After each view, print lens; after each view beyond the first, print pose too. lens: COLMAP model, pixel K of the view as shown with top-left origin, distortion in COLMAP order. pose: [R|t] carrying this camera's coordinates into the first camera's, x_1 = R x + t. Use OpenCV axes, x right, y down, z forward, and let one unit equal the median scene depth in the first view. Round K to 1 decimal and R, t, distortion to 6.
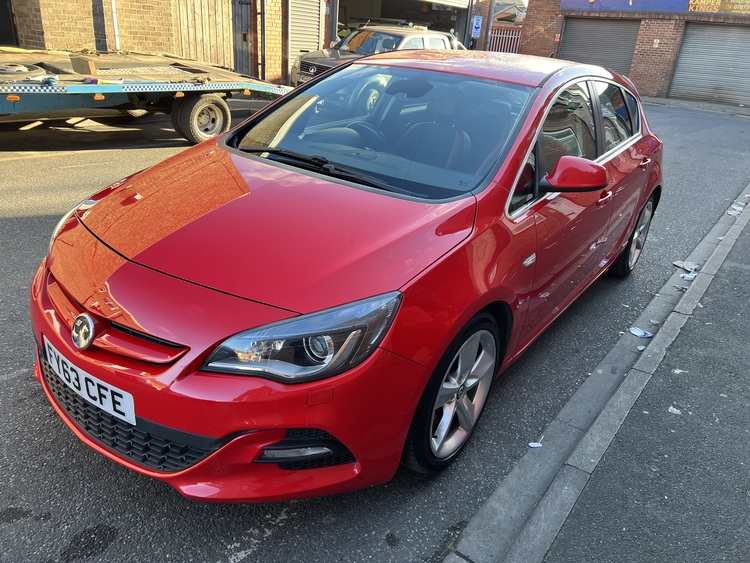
lens RADIAL K [[575.6, 0, 375.0], [0, 575.6, 281.5], [0, 0, 1]] dist [0.006798, -0.004374]
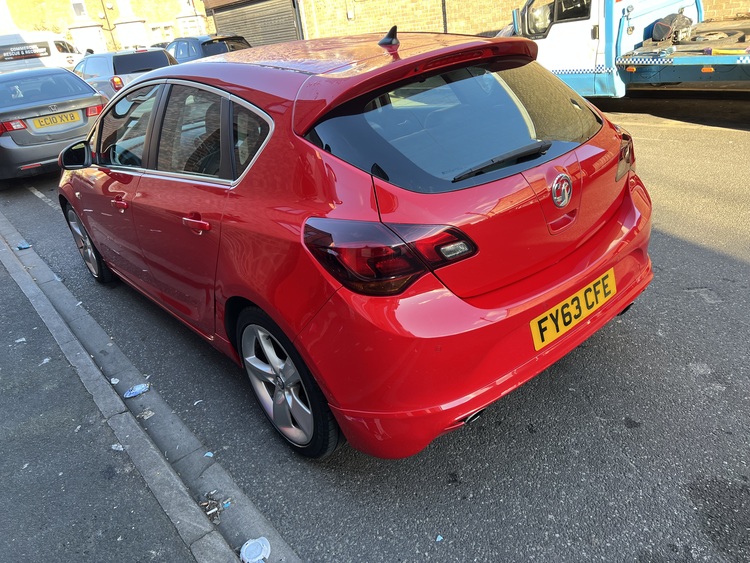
lens RADIAL K [[575.6, 0, 375.0], [0, 575.6, 281.5], [0, 0, 1]] dist [0.006798, -0.004374]
pose [[-0.248455, 0.361608, -0.898616, 0.626992], [-0.281890, 0.860560, 0.424233, -0.292261], [0.926719, 0.358714, -0.111877, 0.797836]]
